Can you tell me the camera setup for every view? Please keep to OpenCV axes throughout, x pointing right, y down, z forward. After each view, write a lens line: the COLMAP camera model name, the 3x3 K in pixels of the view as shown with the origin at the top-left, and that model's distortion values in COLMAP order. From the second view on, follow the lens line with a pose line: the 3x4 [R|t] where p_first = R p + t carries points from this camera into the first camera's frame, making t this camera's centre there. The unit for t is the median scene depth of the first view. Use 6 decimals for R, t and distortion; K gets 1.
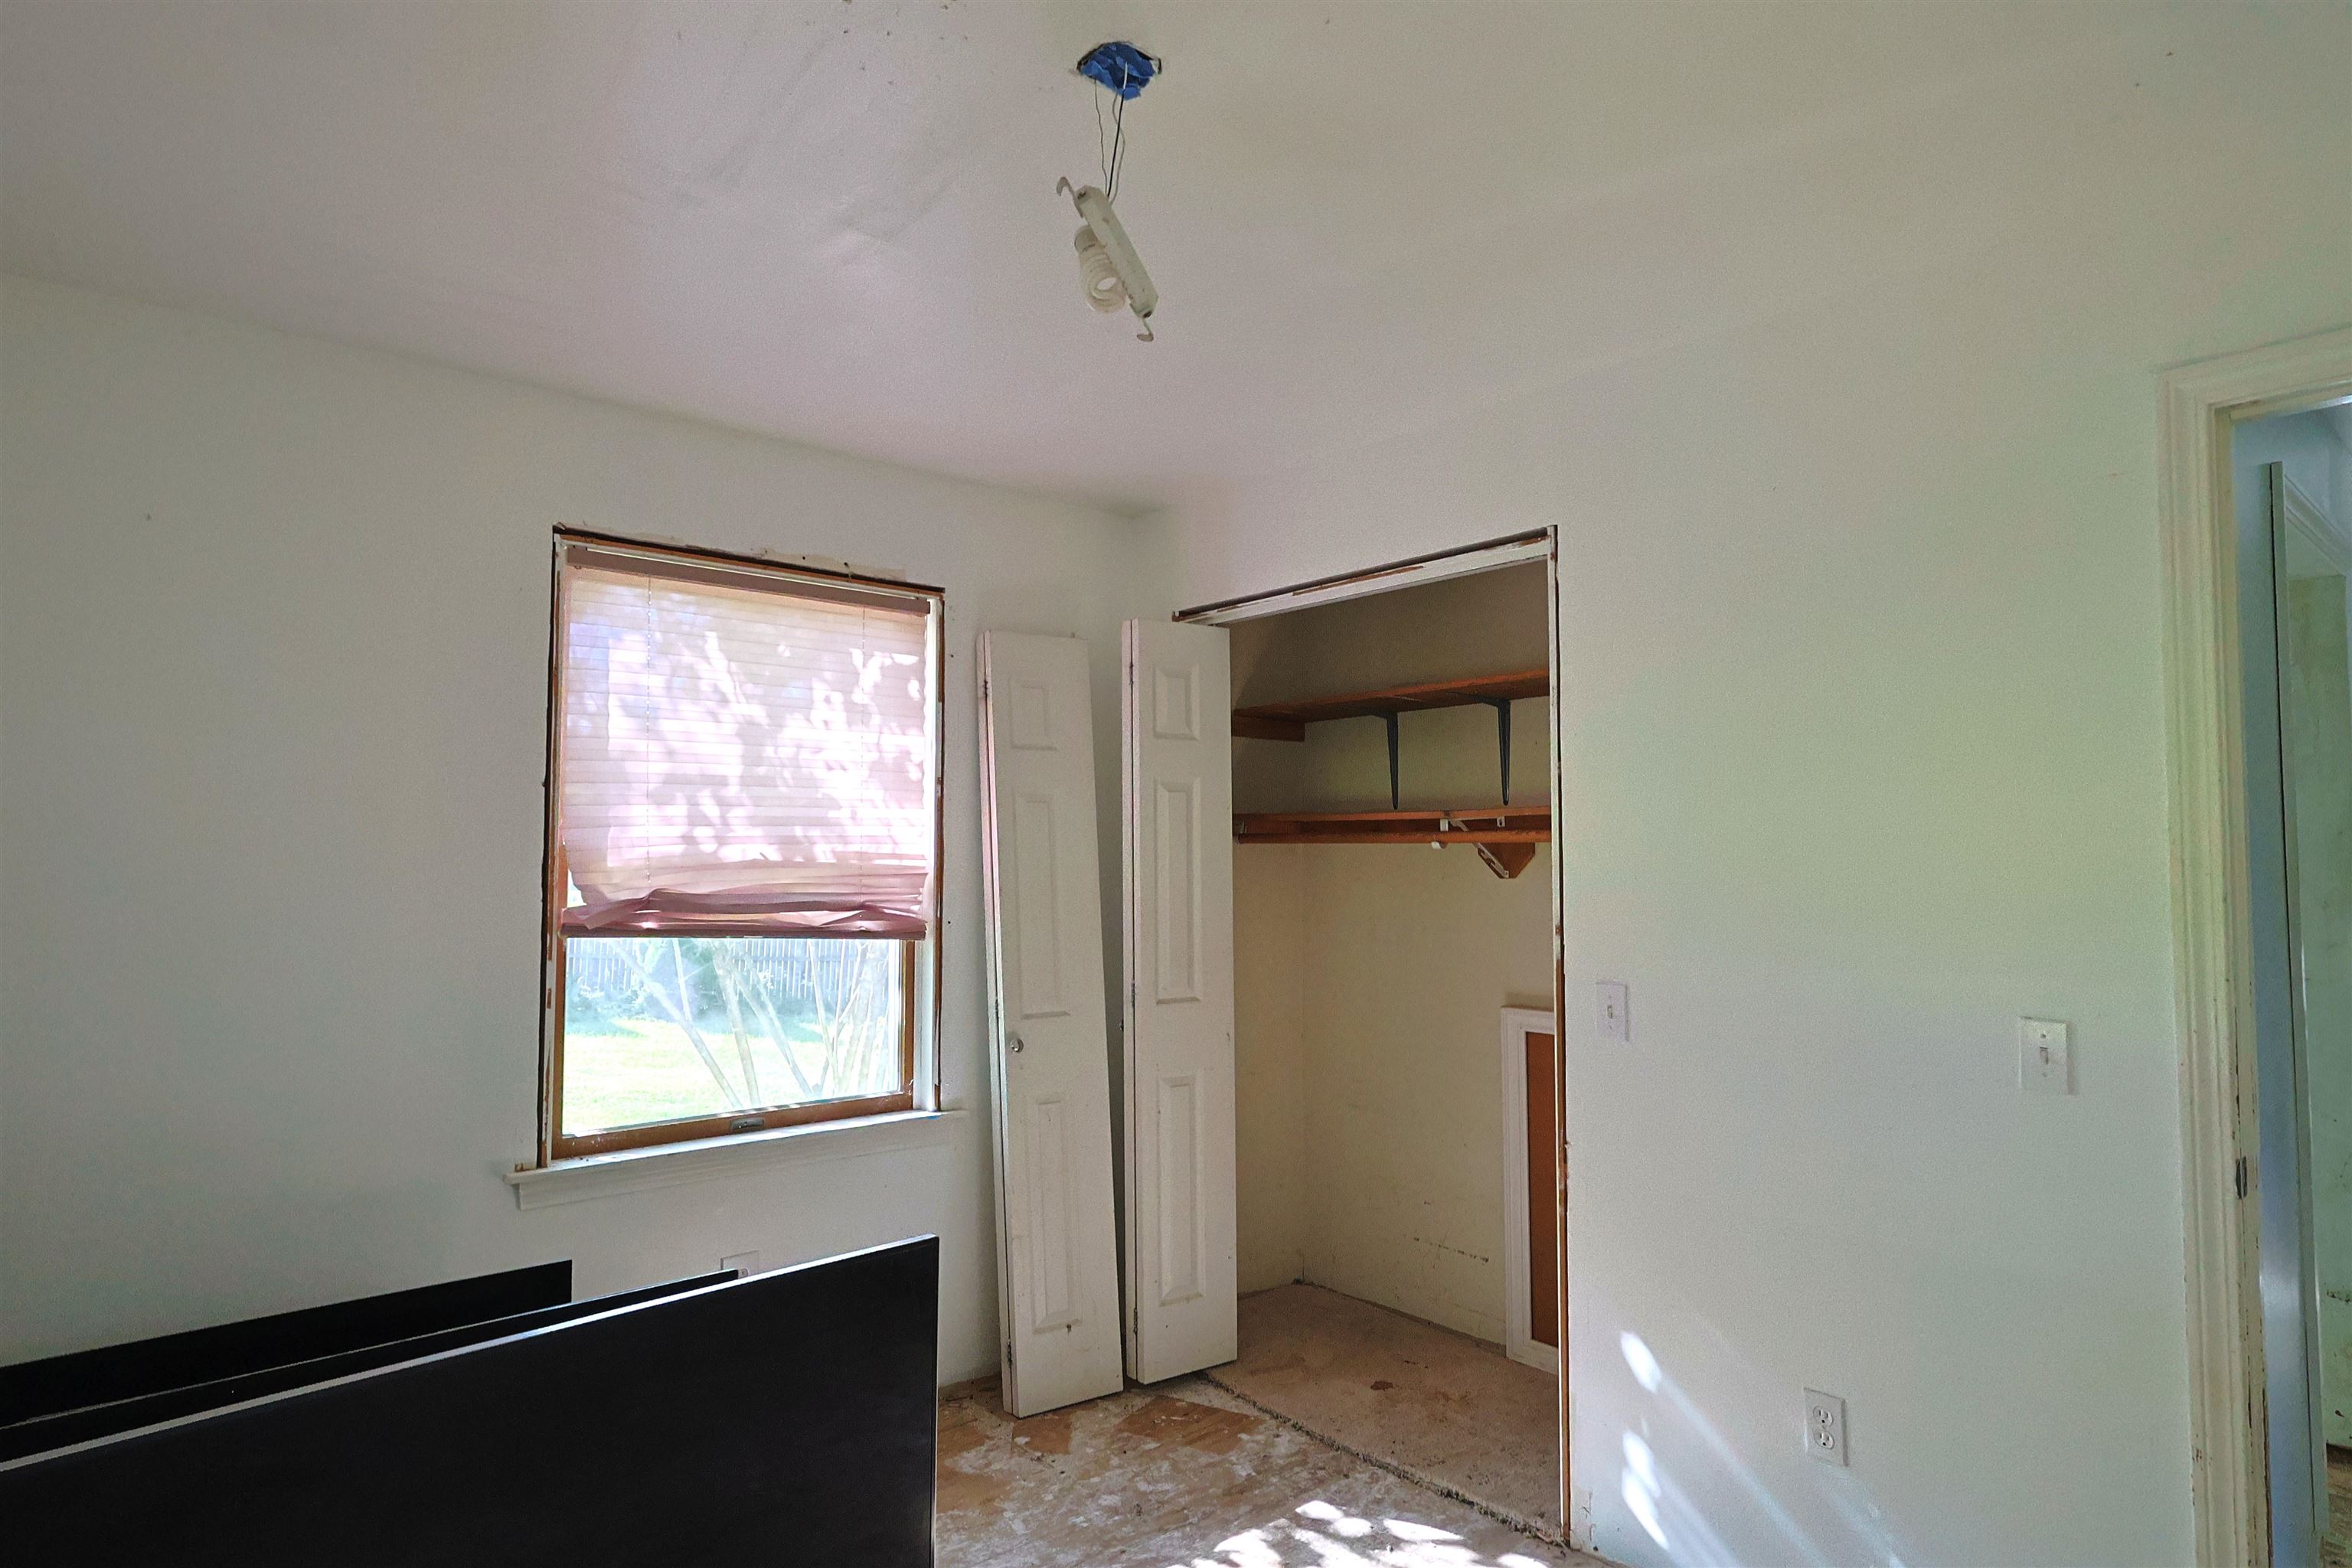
lens RADIAL K [[1239.4, 0, 1179.3], [0, 1239.4, 787.3], [0, 0, 1]] dist [-0.000976, -0.001036]
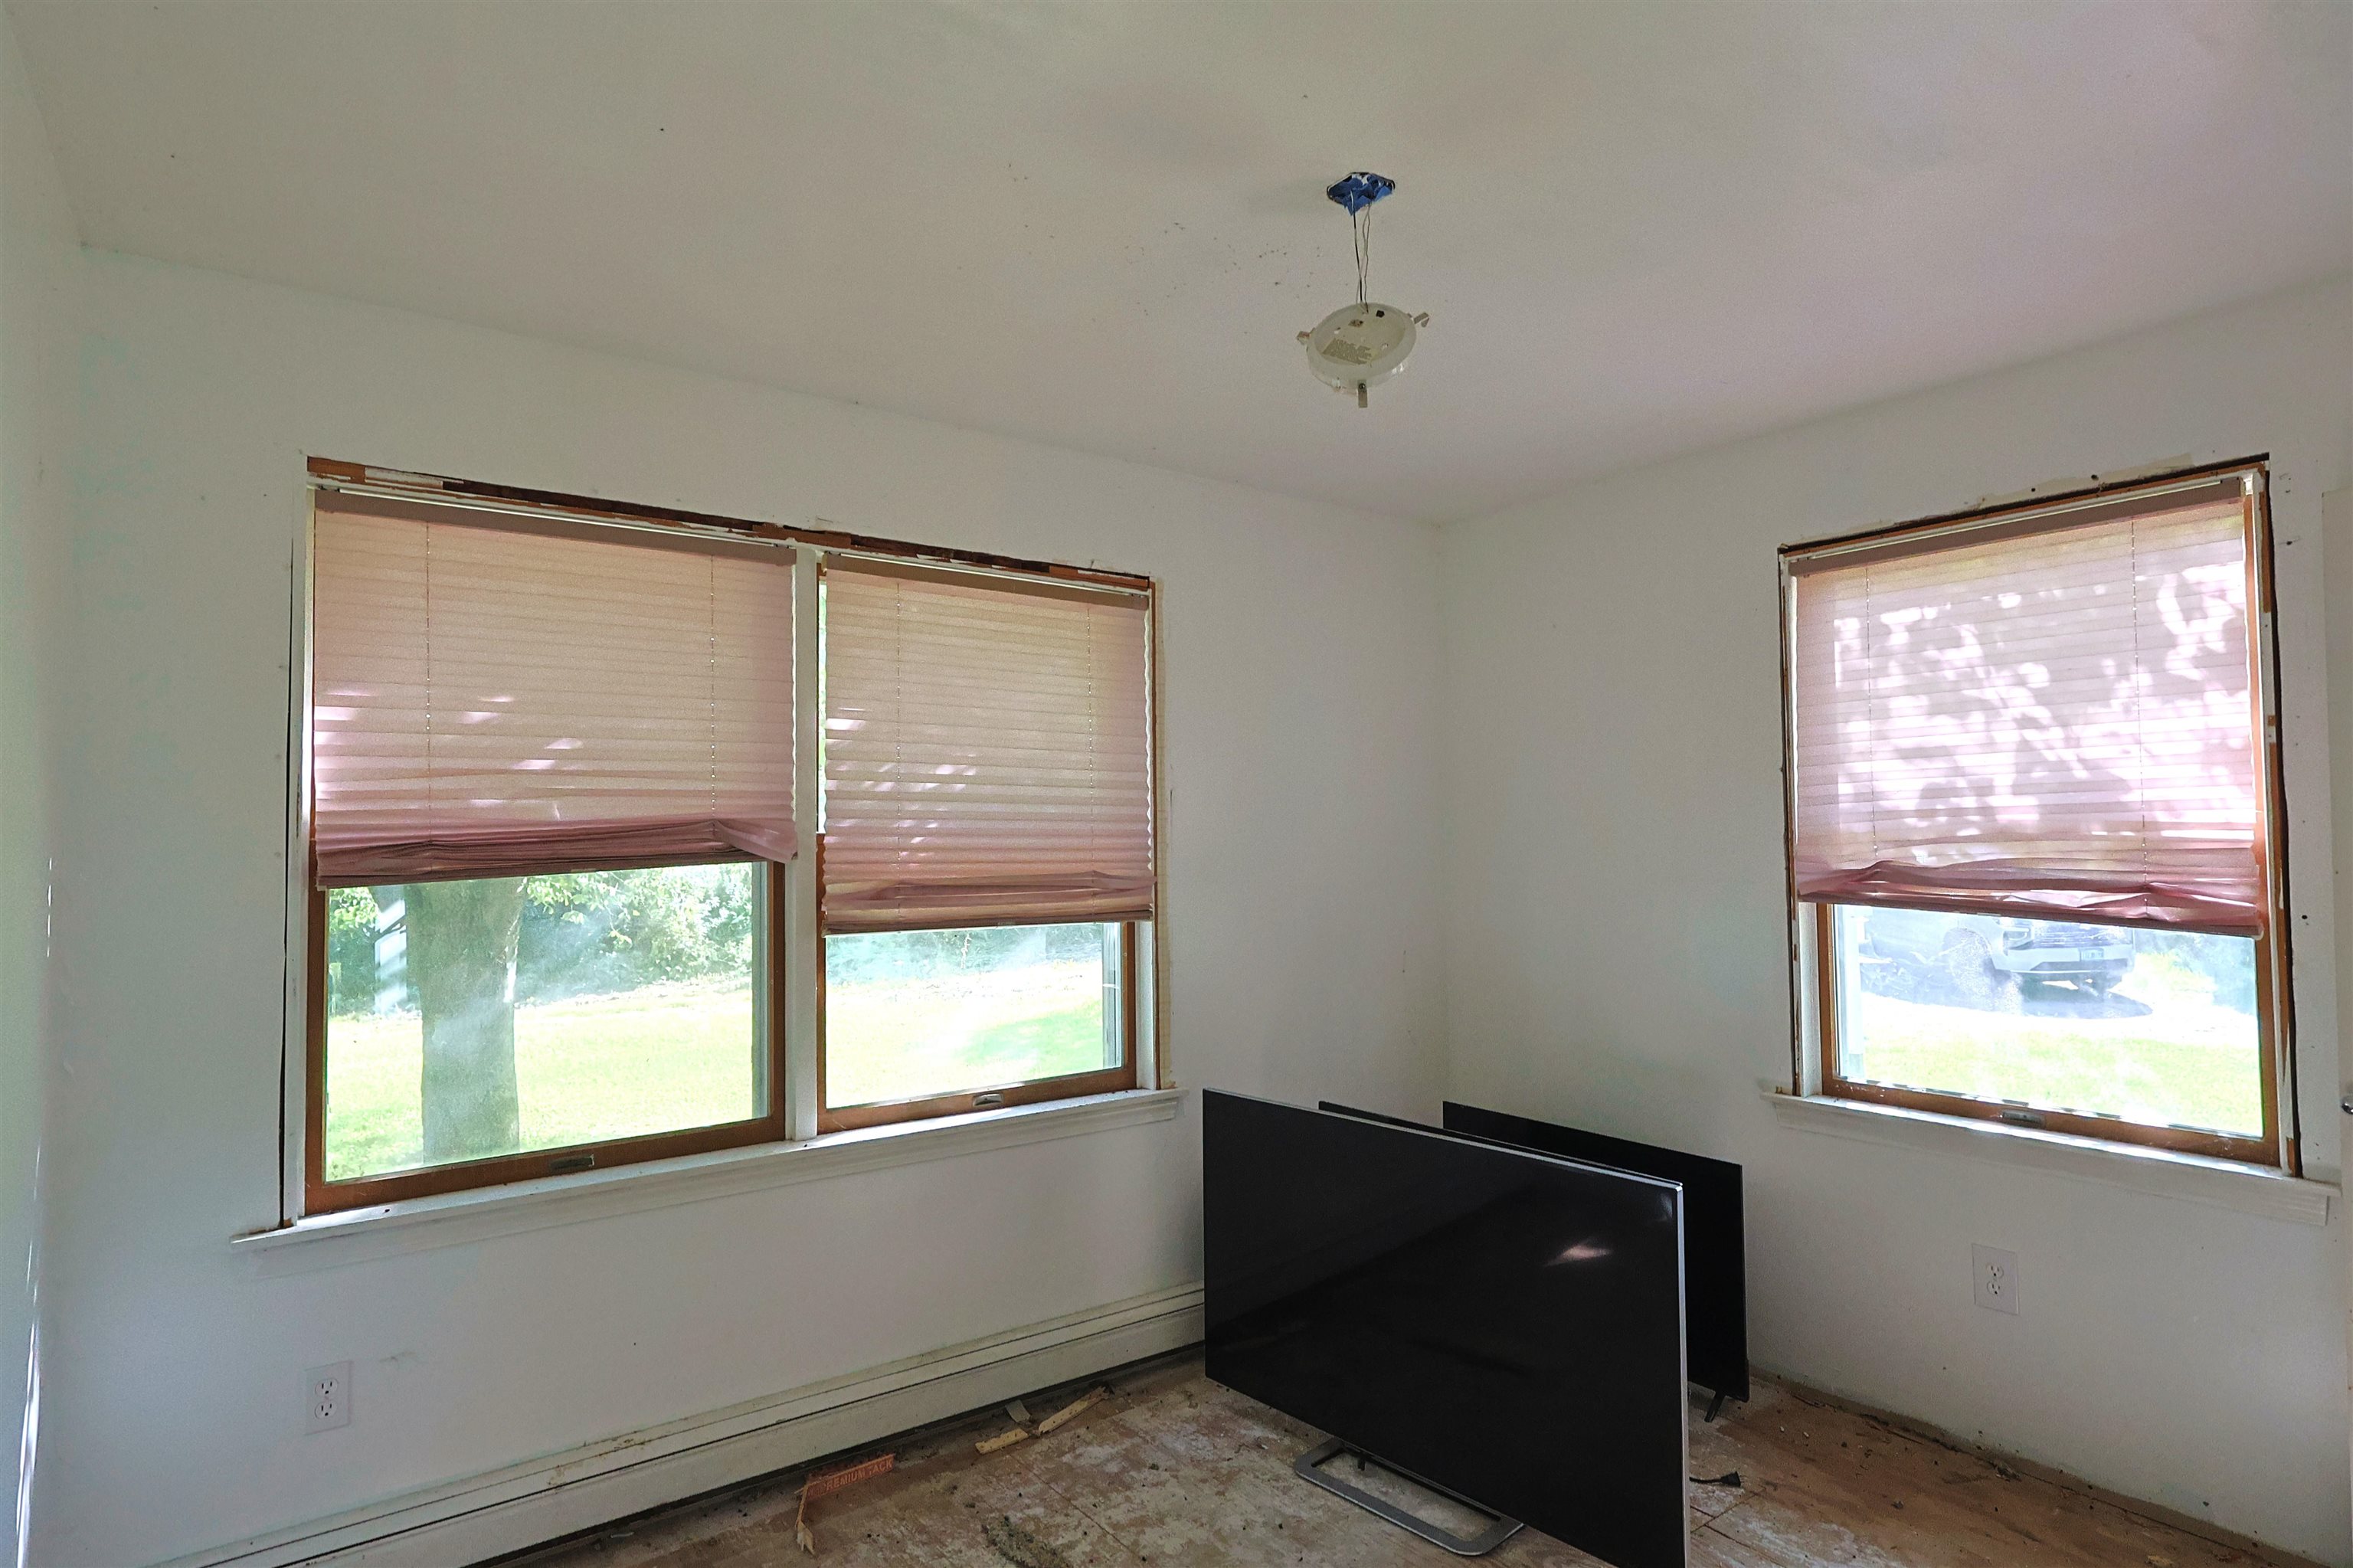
lens RADIAL K [[1239.9, 0, 1179.8], [0, 1239.9, 787.3], [0, 0, 1]] dist [-0.000976, -0.001036]
pose [[-0.052526, -0.040945, -0.997780, 0.632794], [0.068068, 0.996688, -0.044484, 0.025154], [0.996297, -0.070253, -0.049565, 0.447195]]
